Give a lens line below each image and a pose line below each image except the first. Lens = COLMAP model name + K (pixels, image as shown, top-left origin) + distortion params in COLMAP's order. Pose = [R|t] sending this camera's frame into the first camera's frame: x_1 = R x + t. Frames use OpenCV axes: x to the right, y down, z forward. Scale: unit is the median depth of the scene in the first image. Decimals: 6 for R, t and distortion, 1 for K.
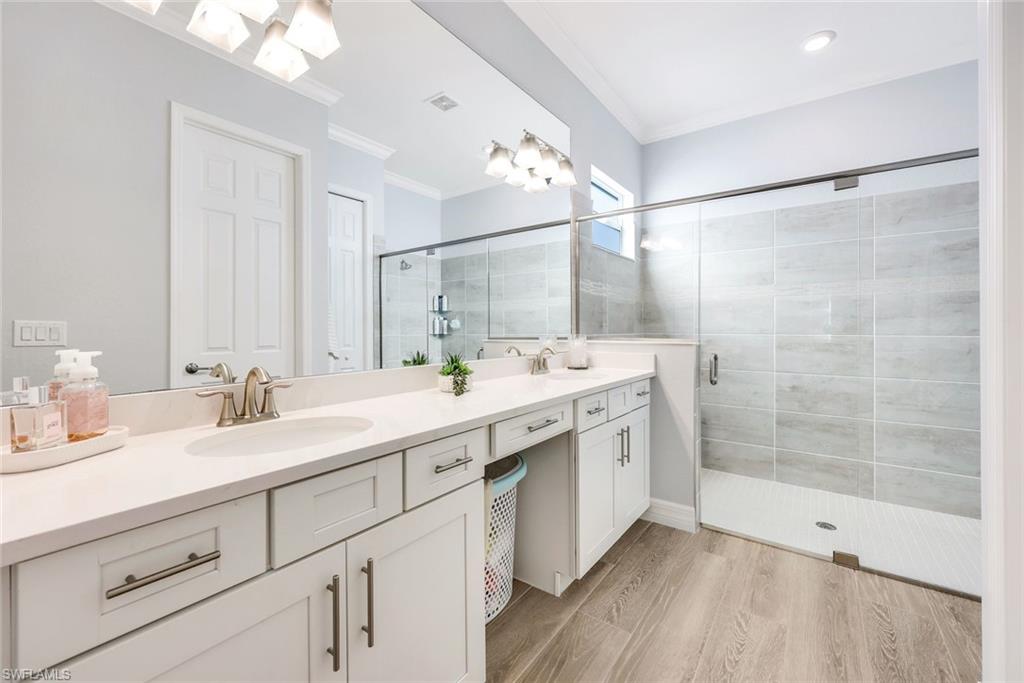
lens RADIAL K [[419.2, 0, 510.4], [0, 419.2, 337.1], [0, 0, 1]] dist [-0.008658, 0.000523]
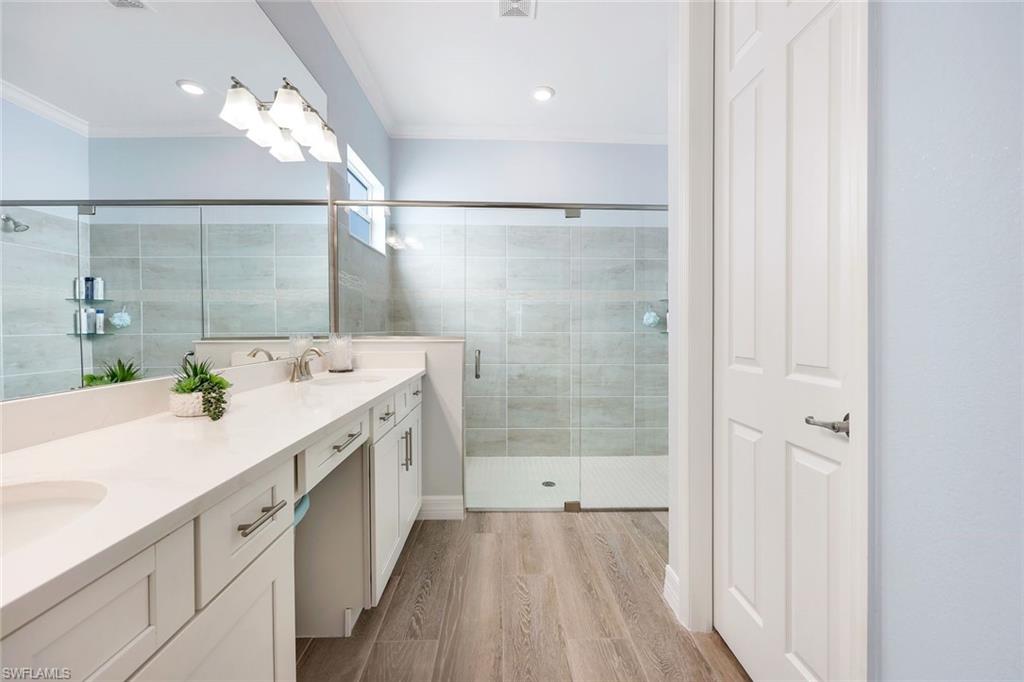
lens RADIAL K [[419.2, 0, 515.6], [0, 419.2, 338.1], [0, 0, 1]] dist [-0.008658, 0.000523]
pose [[0.779936, -0.013848, 0.625706, -0.110903], [0.009442, 0.999902, 0.010360, -0.001155], [-0.625788, -0.002173, 0.779990, 0.084456]]
